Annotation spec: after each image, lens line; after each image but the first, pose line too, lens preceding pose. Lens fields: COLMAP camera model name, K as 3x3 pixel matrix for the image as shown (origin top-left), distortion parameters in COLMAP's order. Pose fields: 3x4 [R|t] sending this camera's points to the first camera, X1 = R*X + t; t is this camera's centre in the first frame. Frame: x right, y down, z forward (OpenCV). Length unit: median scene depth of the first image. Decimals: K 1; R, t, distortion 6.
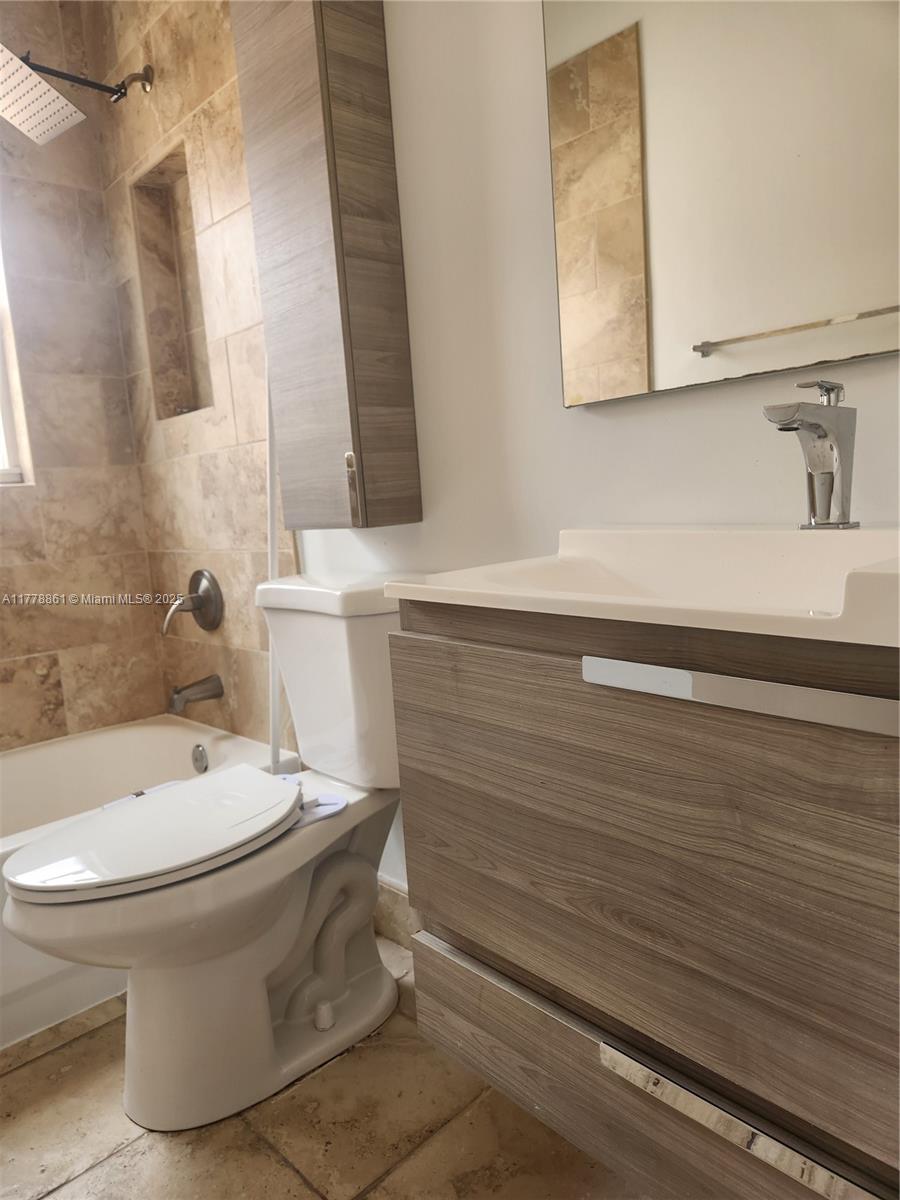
lens RADIAL K [[816.3, 0, 442.7], [0, 816.3, 602.9], [0, 0, 1]] dist [0.058795, -0.050824]
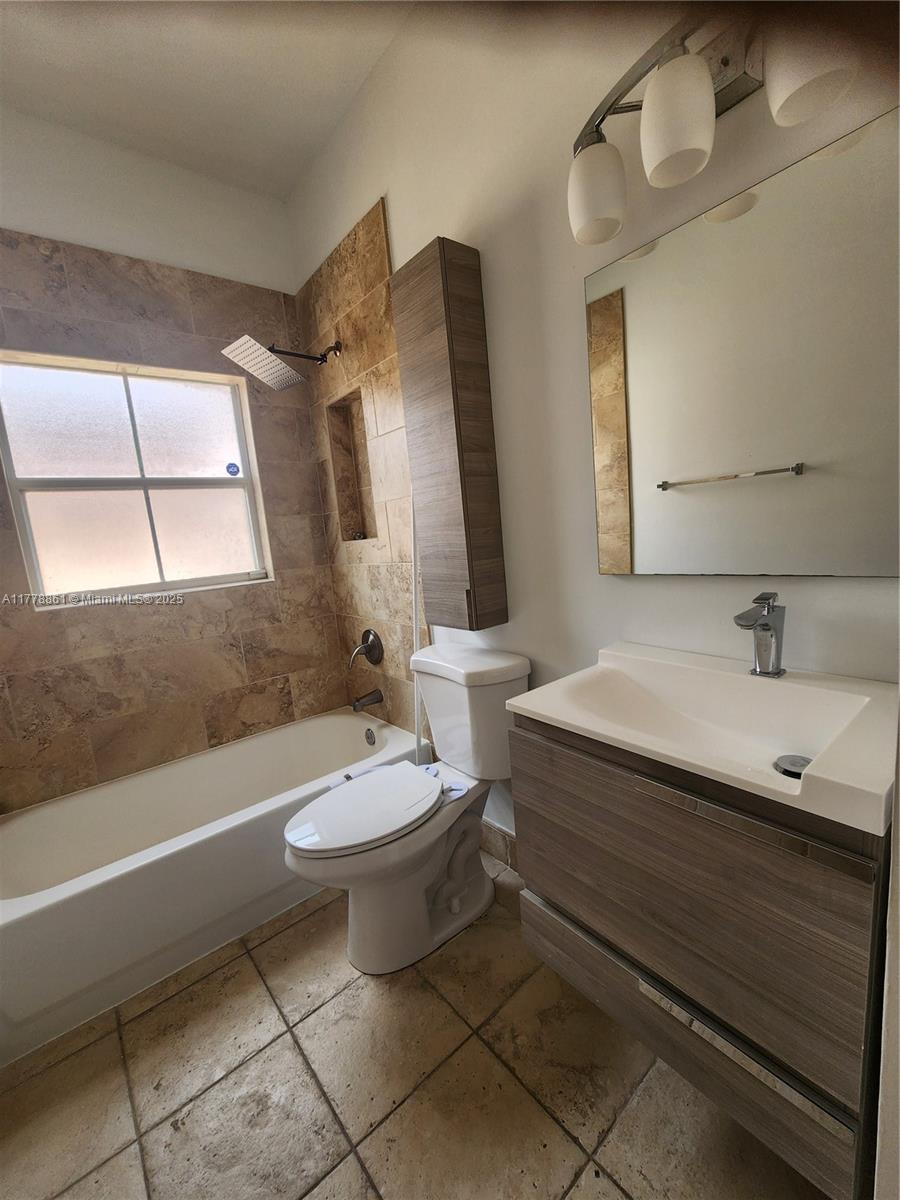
lens RADIAL K [[495.5, 0, 458.3], [0, 495.5, 607.0], [0, 0, 1]] dist [0.003257, -0.003578]
pose [[0.998441, -0.008350, -0.055186, -0.071552], [0.009896, 0.999564, 0.027813, -0.162724], [0.054930, -0.028315, 0.998089, -0.036971]]
